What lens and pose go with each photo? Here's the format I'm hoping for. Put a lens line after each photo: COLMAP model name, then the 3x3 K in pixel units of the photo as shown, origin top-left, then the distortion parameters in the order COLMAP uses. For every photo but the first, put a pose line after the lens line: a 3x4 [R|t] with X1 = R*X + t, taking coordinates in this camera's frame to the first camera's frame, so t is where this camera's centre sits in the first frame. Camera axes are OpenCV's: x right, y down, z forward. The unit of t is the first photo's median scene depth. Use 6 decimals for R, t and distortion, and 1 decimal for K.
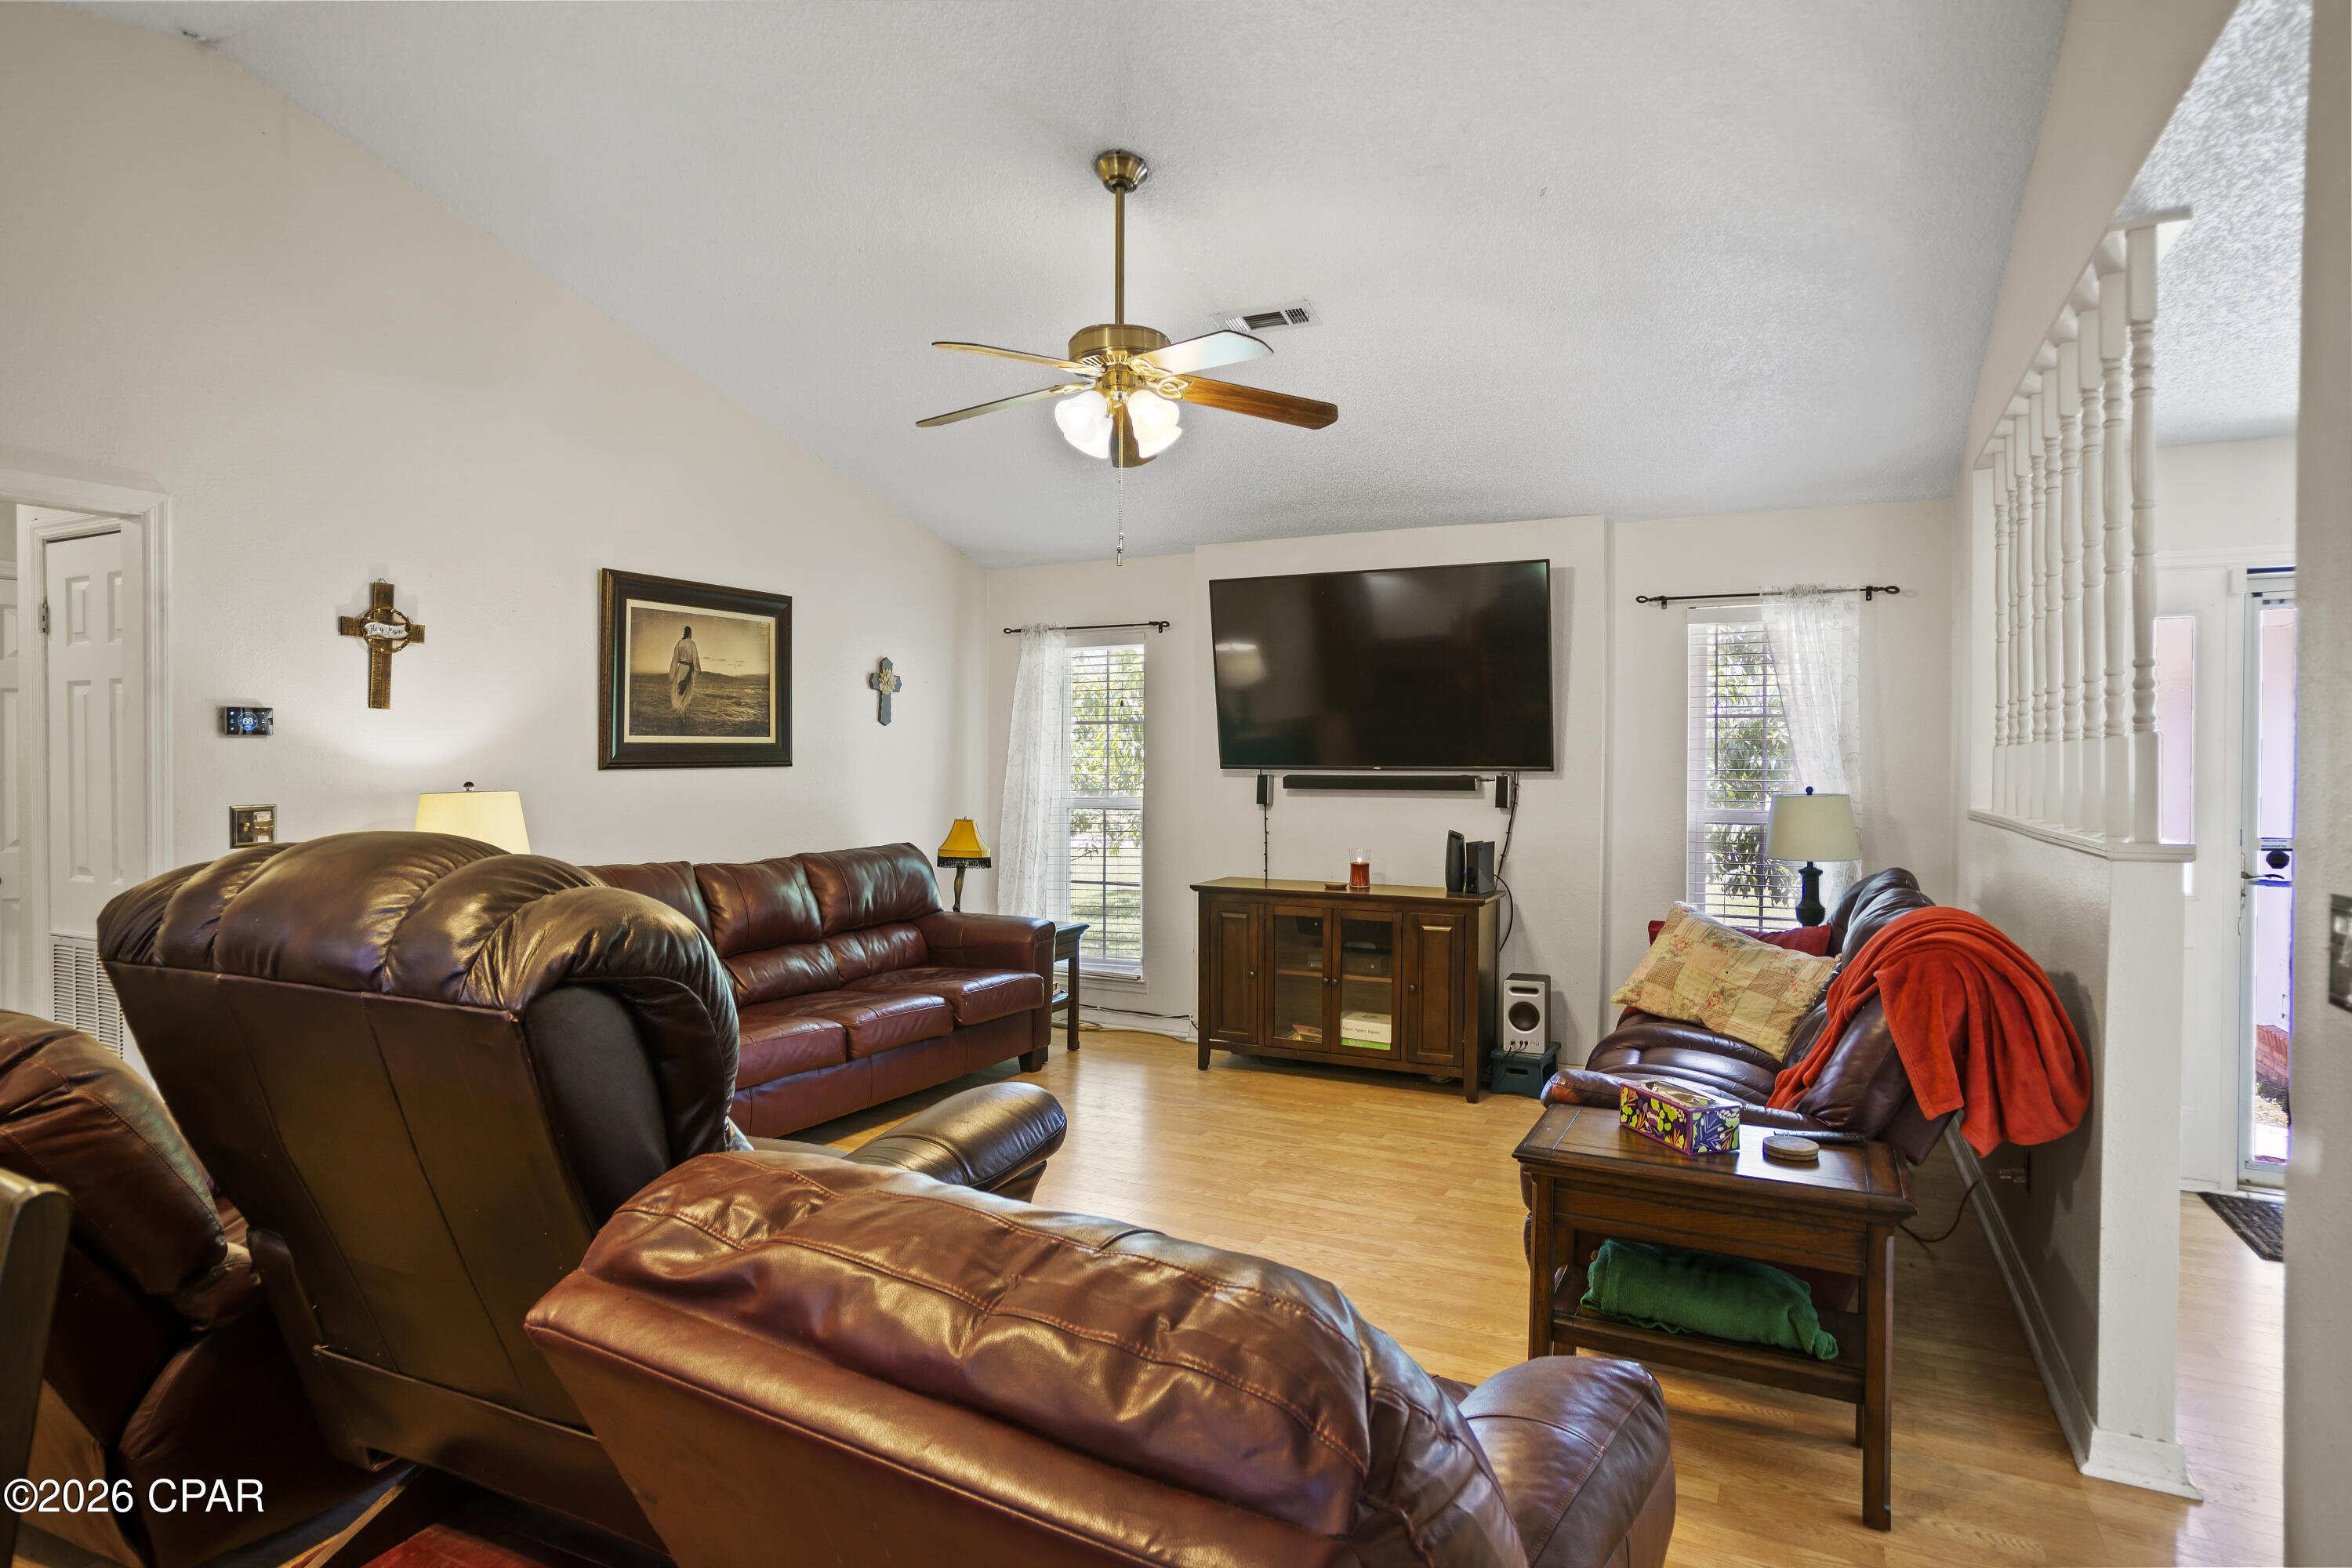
lens RADIAL K [[1261.1, 0, 1172.1], [0, 1261.1, 776.4], [0, 0, 1]] dist [-0.061442, -0.000063]
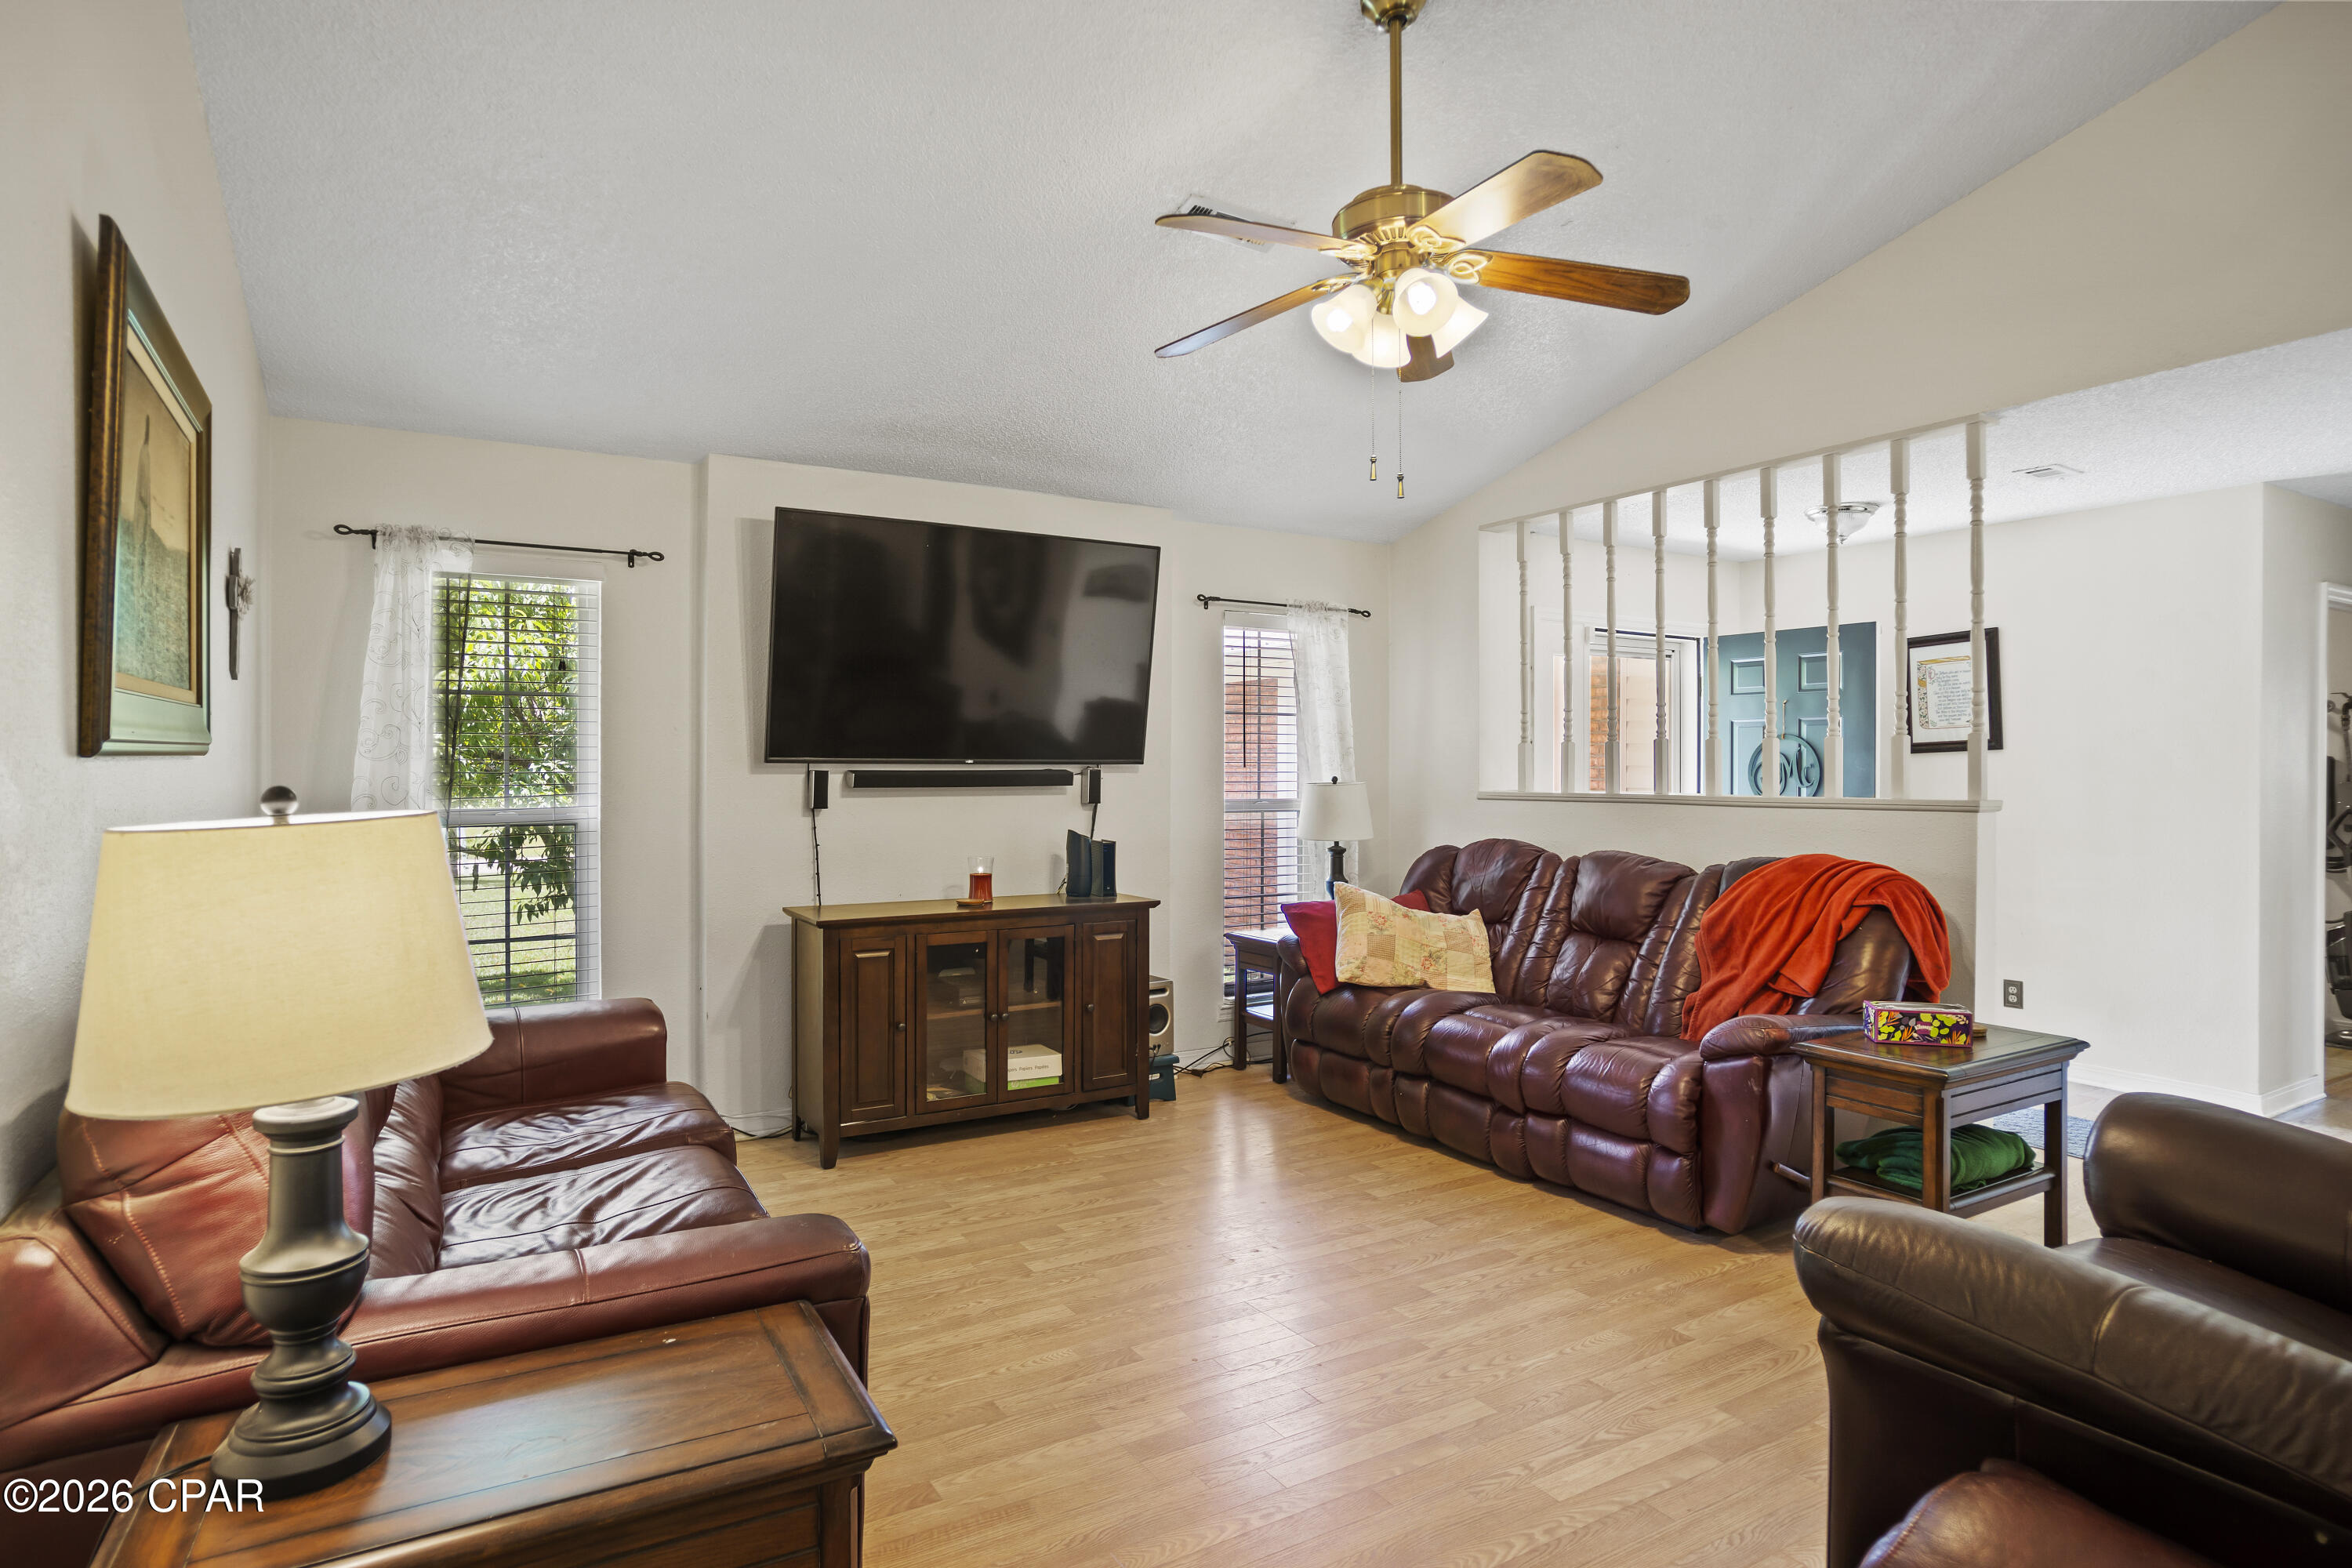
lens RADIAL K [[1269.0, 0, 1172.9], [0, 1269.0, 770.7], [0, 0, 1]] dist [-0.063077, 0.044503]
pose [[0.532771, -0.006384, 0.846236, -0.523865], [0.010360, 0.999946, 0.001022, 0.000279], [-0.846196, 0.008223, 0.532808, 0.459021]]
